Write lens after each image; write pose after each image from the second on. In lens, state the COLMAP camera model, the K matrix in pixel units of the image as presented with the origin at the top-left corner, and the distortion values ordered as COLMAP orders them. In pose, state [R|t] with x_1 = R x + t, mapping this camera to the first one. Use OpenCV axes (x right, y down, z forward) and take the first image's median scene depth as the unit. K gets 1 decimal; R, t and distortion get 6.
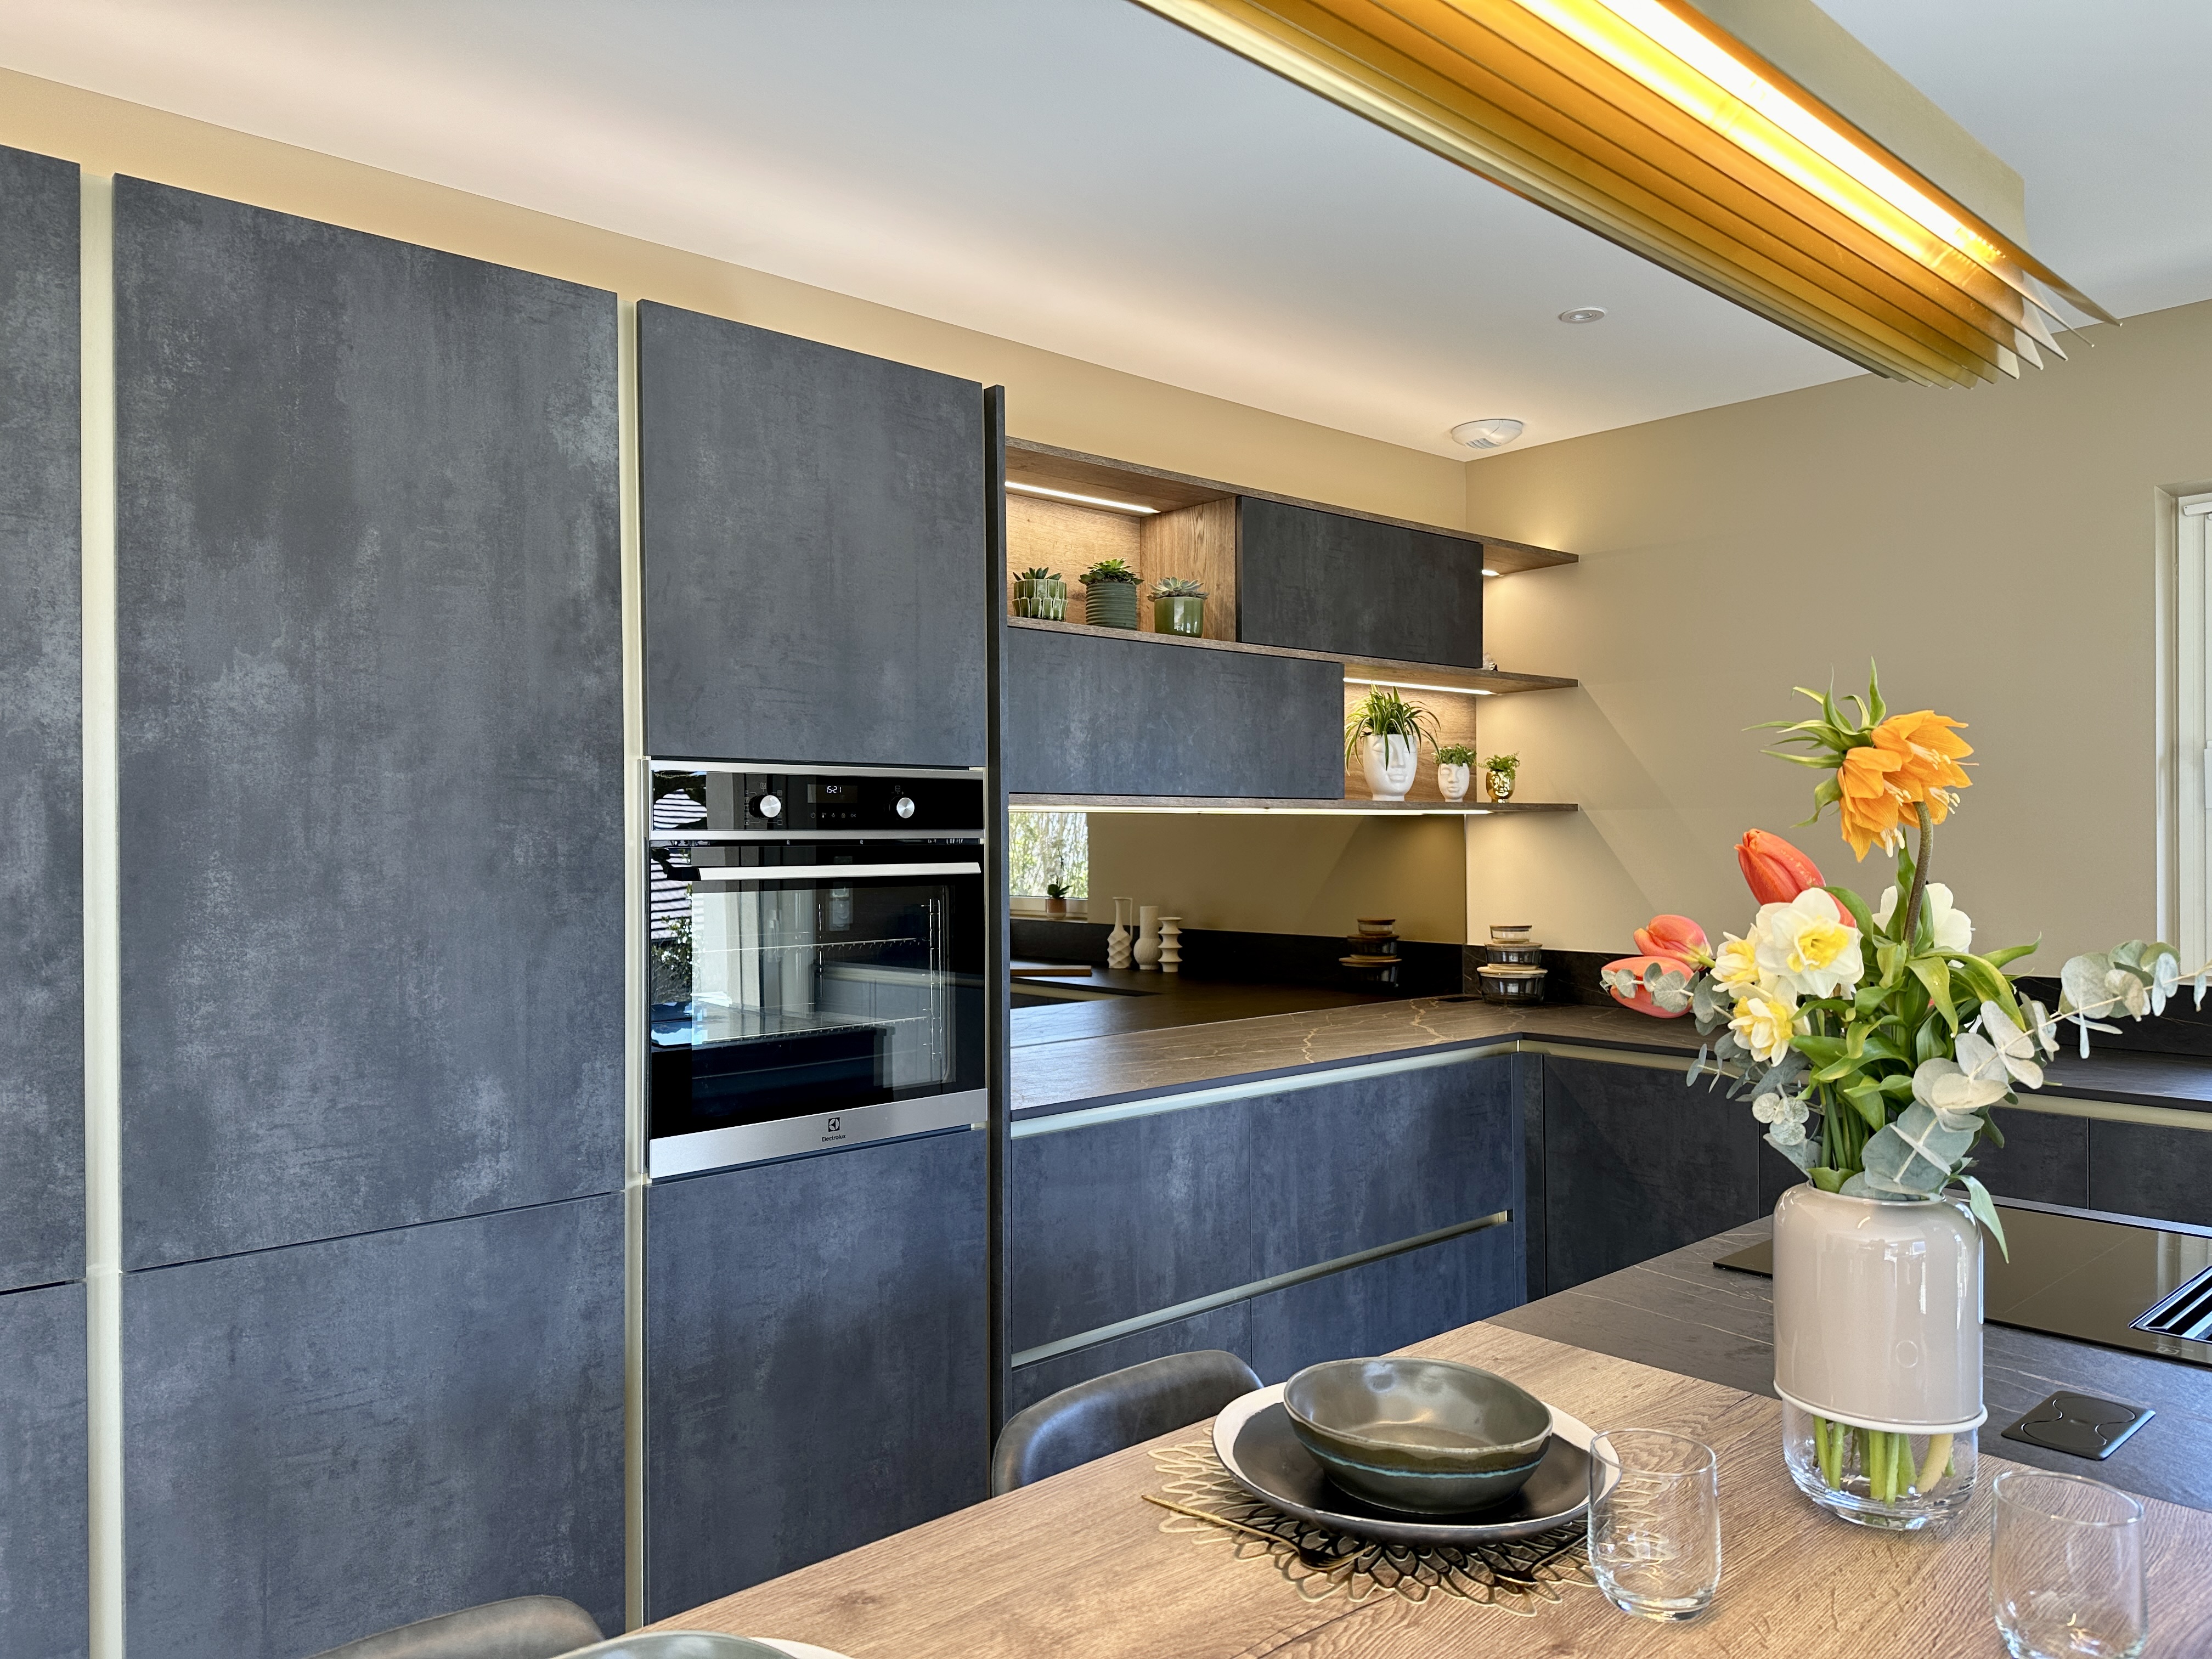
lens RADIAL K [[1553.7, 0, 1100.7], [0, 1553.7, 840.7], [0, 0, 1]] dist [0.182815, -0.323261]
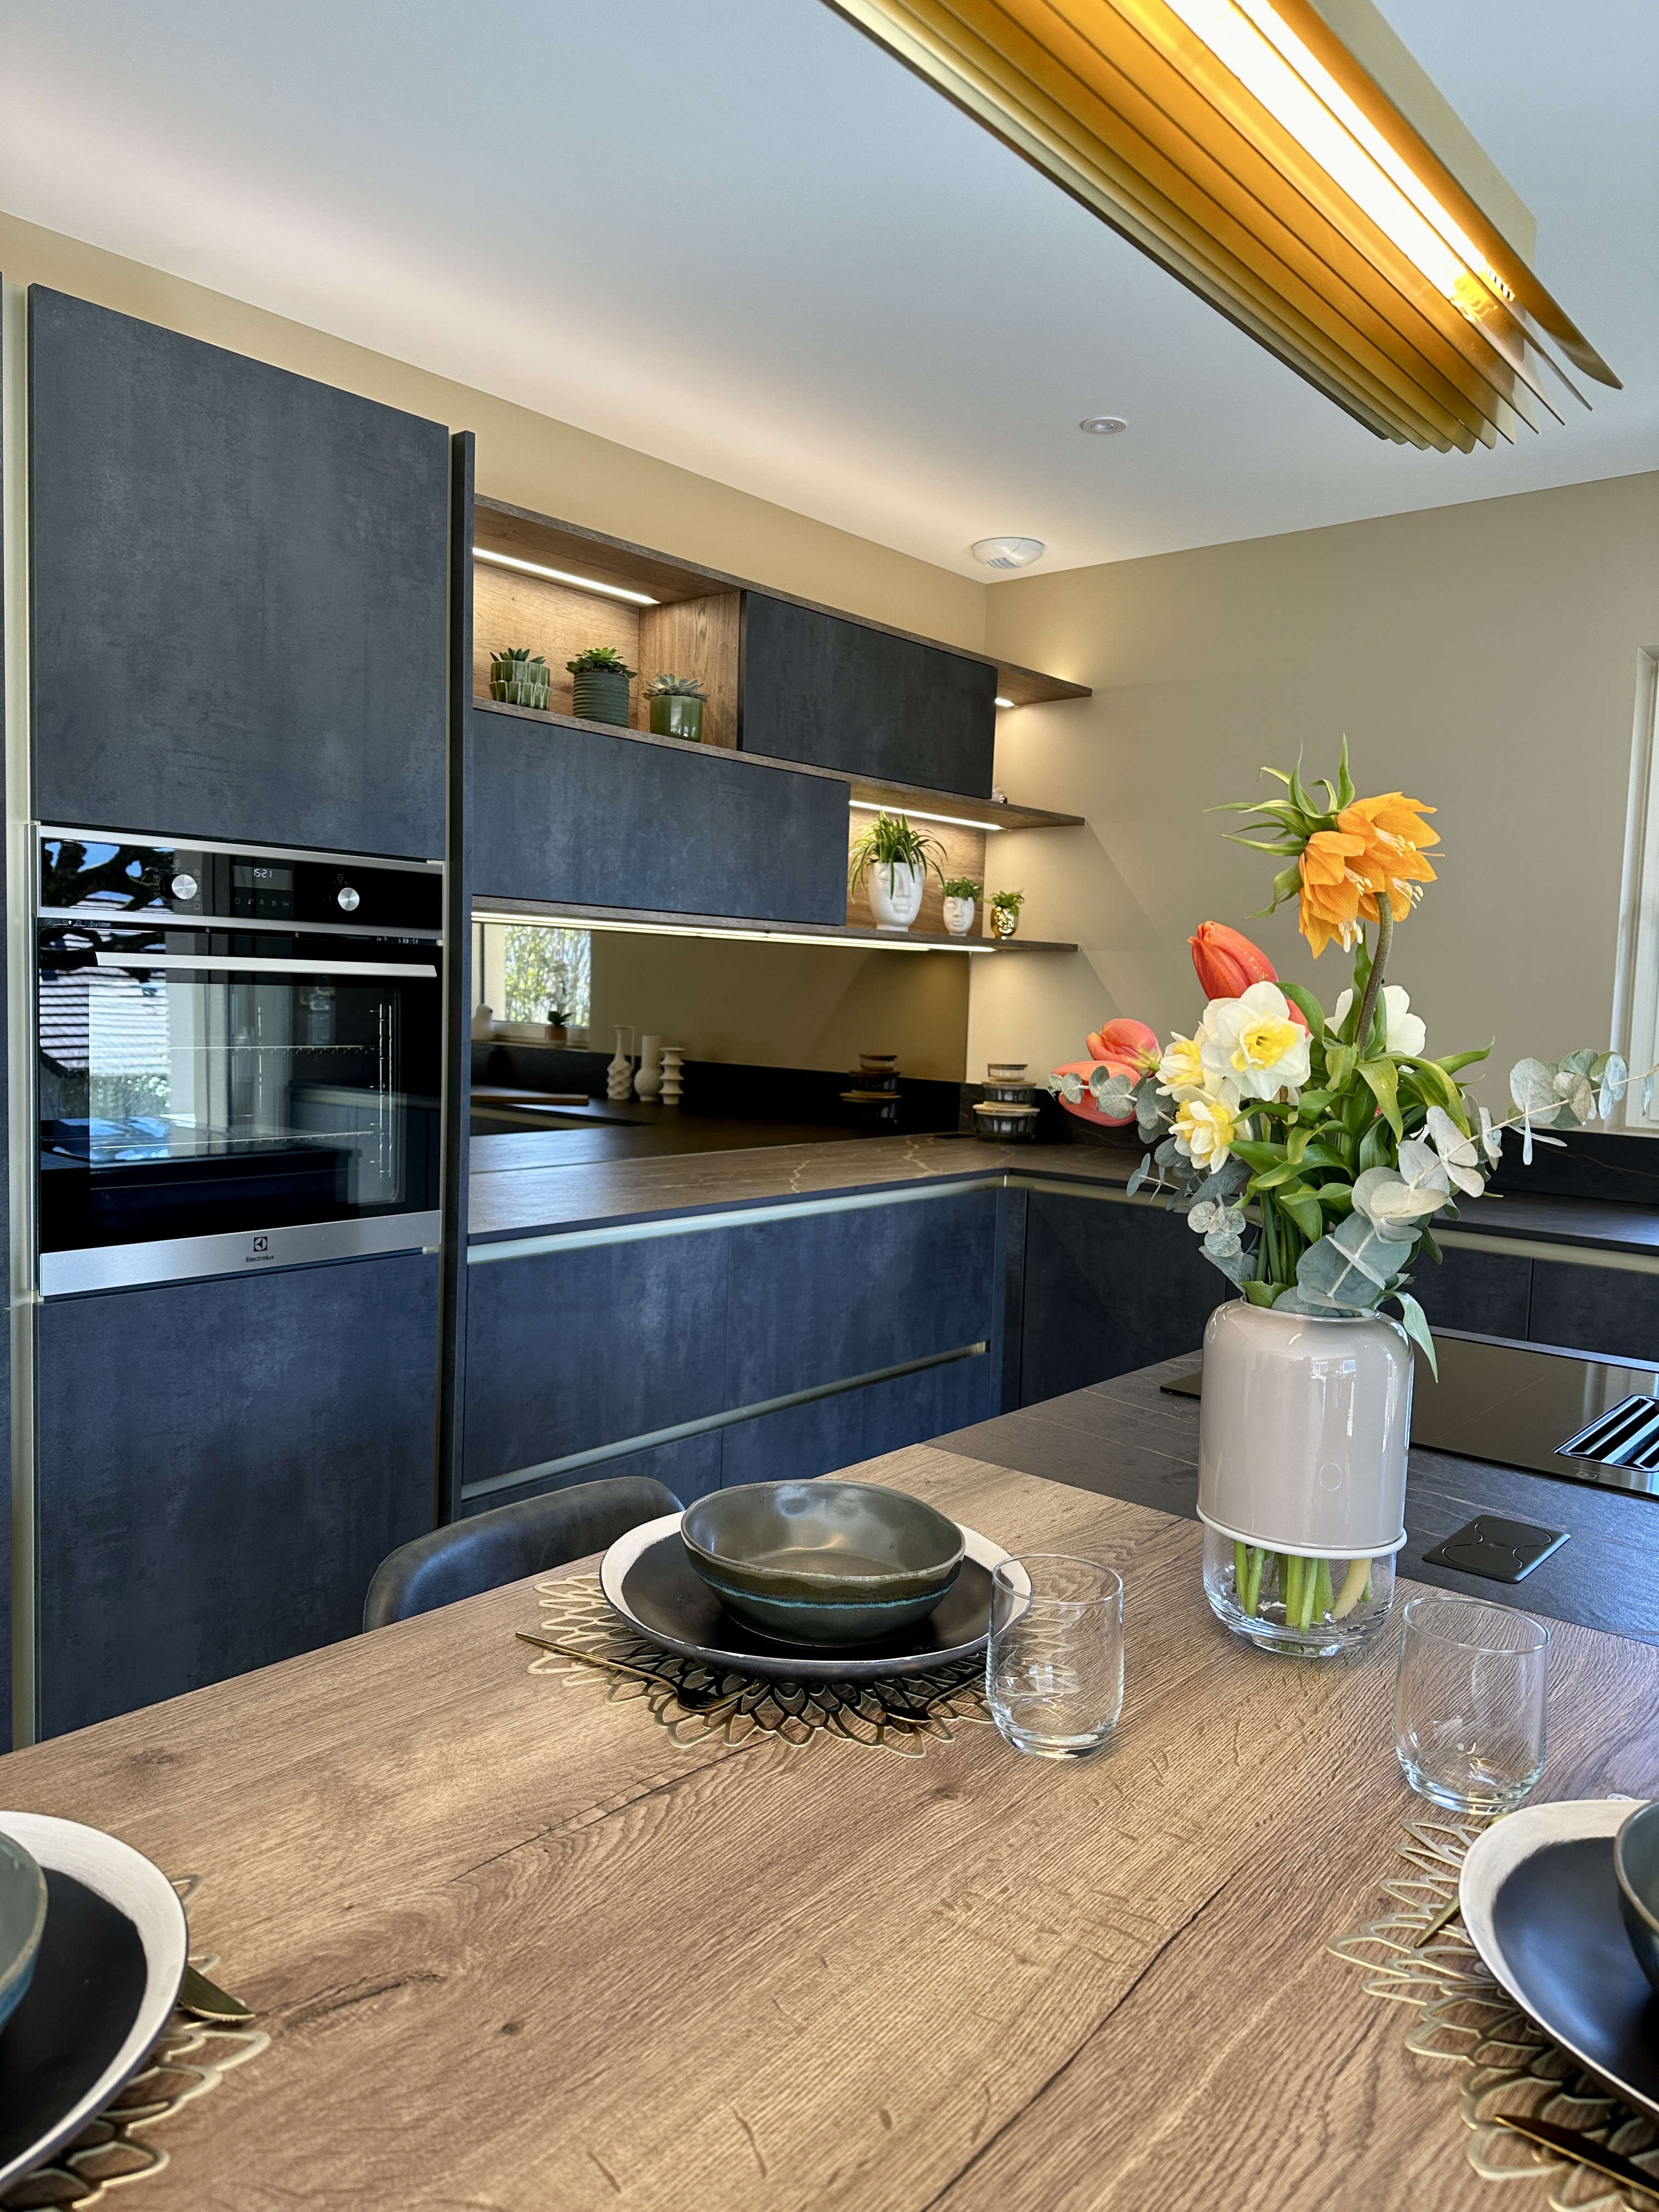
lens RADIAL K [[1553.7, 0, 829.5], [0, 1553.7, 1106.0], [0, 0, 1]] dist [0.182815, -0.323261]
pose [[0.991084, 0.029439, 0.129944, 0.033674], [-0.039418, 0.996411, 0.074906, 0.017921], [-0.127272, -0.079360, 0.988688, 0.050712]]
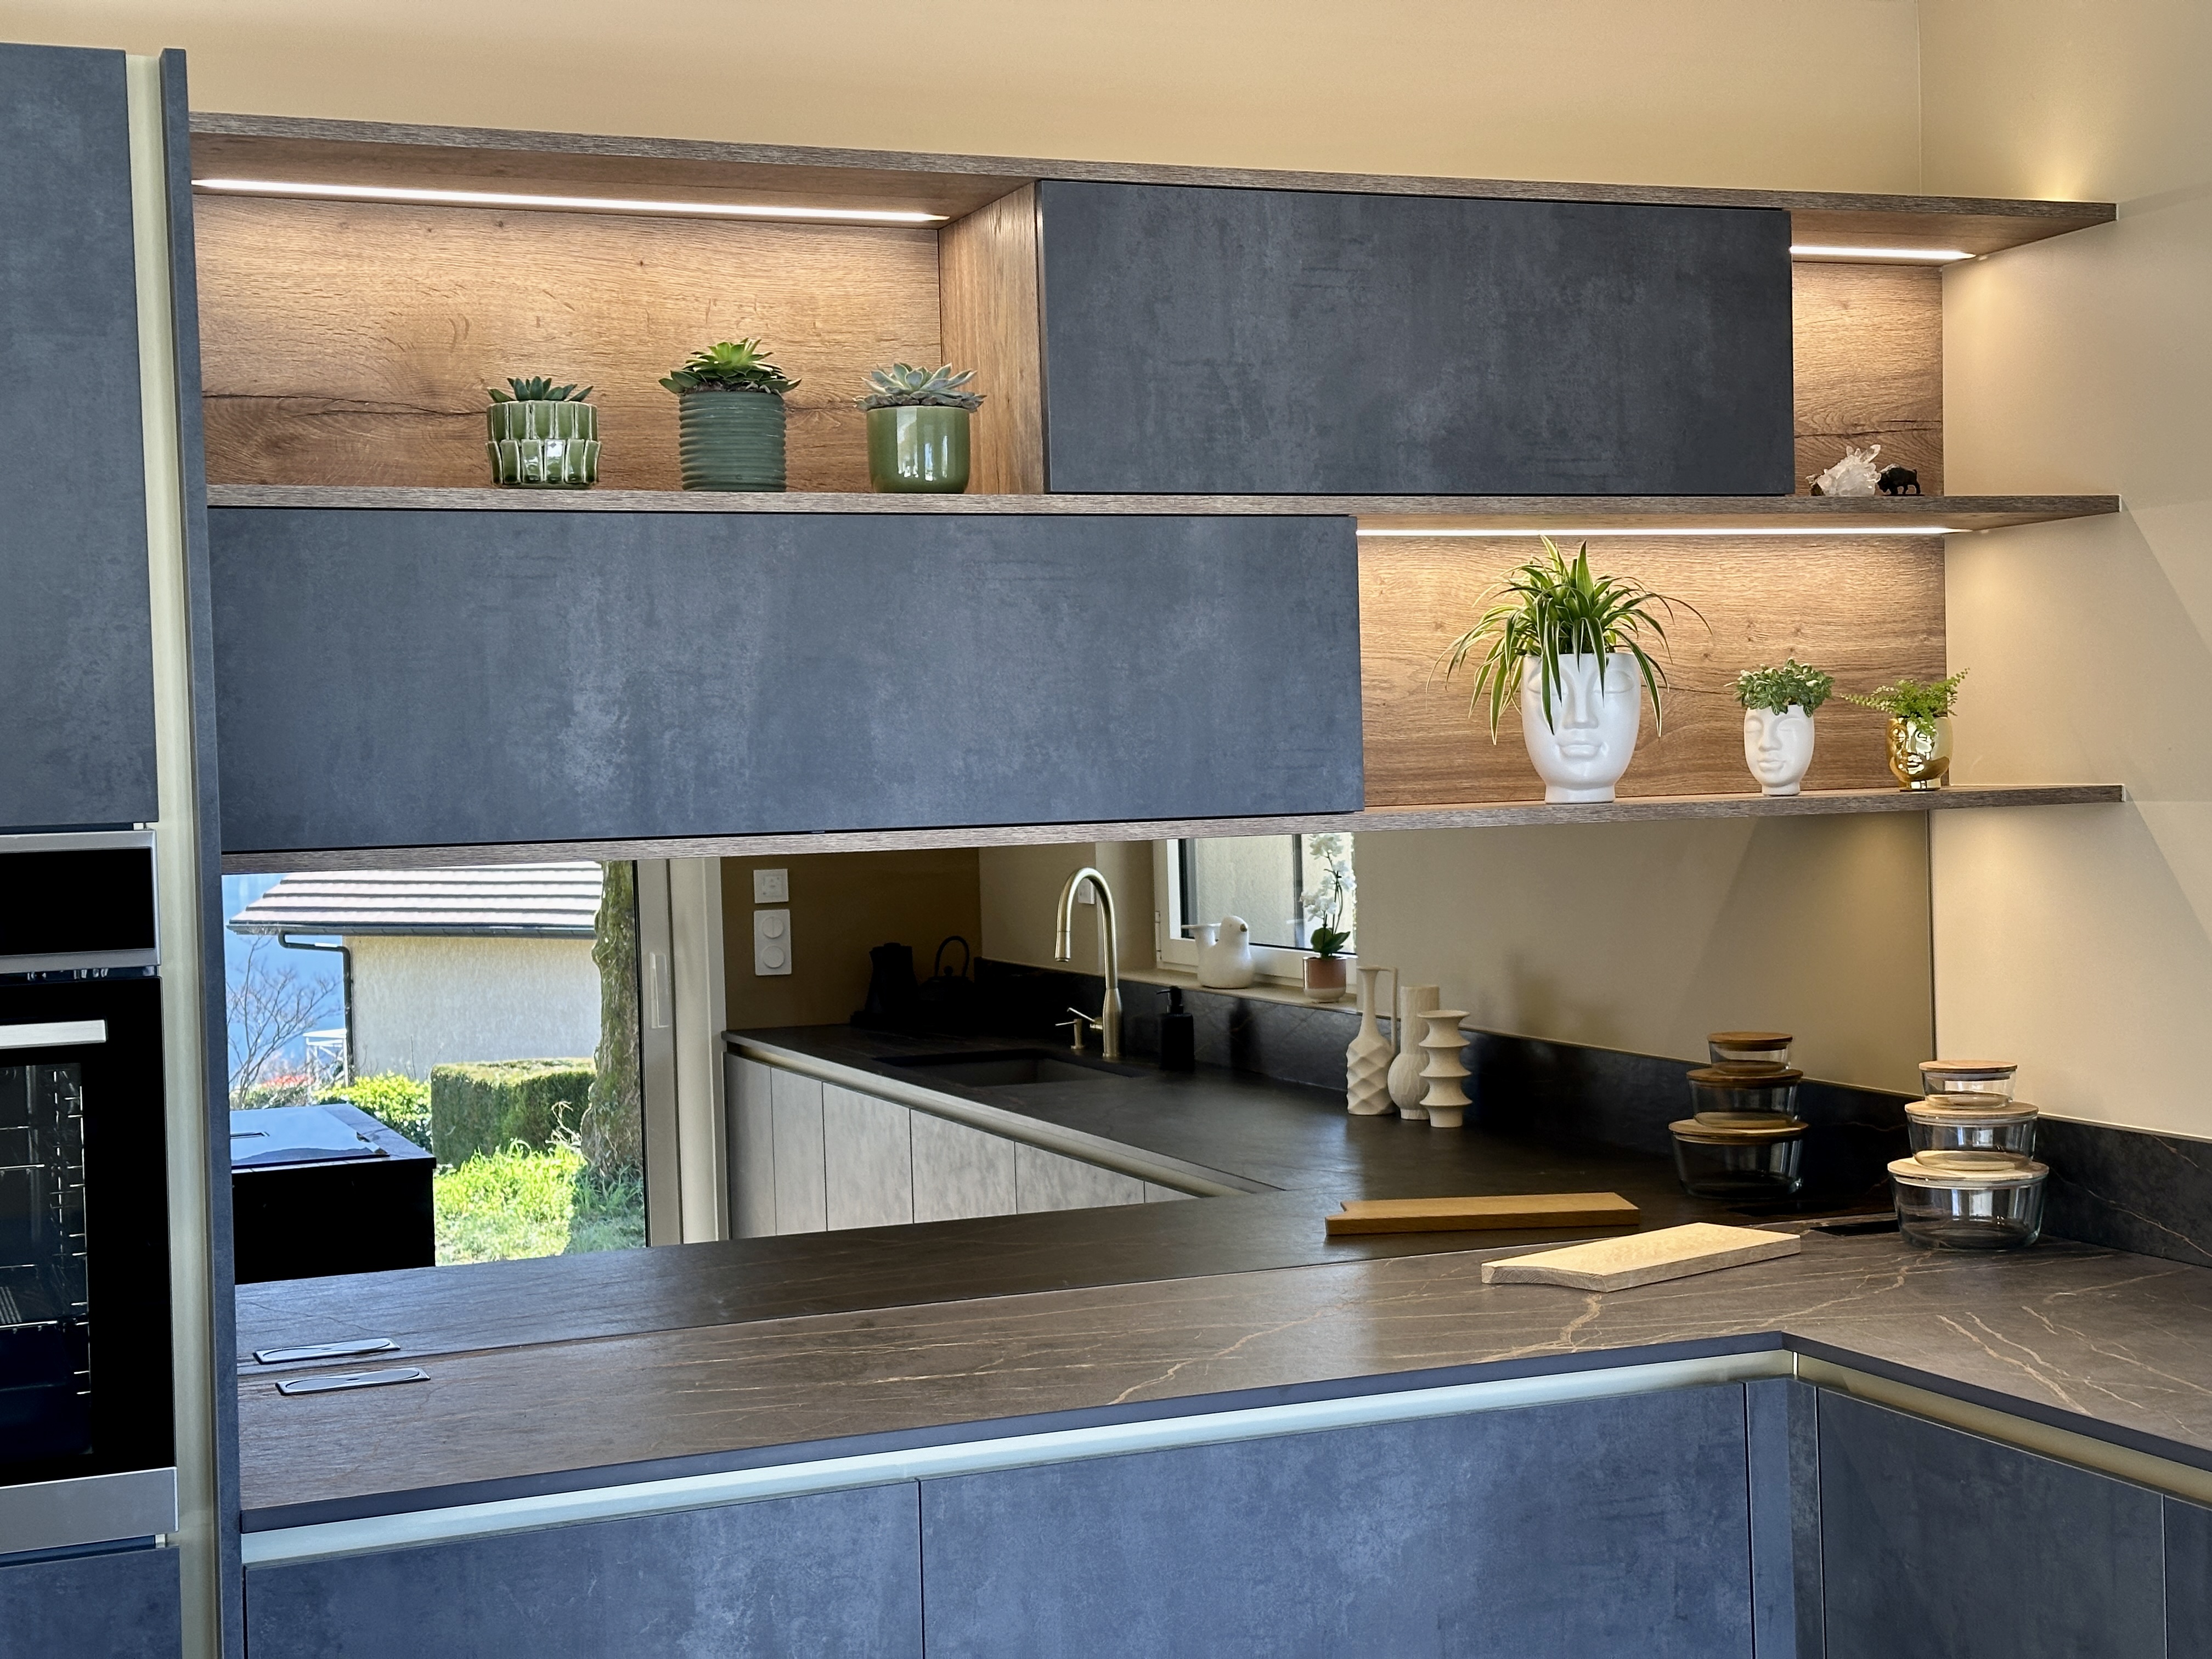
lens RADIAL K [[3061.4, 0, 1103.6], [0, 3061.4, 839.9], [0, 0, 1]] dist [0.126491, -0.077562]
pose [[0.936533, -0.012118, -0.350371, 0.562687], [0.022811, 0.999391, 0.026407, -0.061748], [0.349837, -0.032723, 0.936239, 0.183345]]
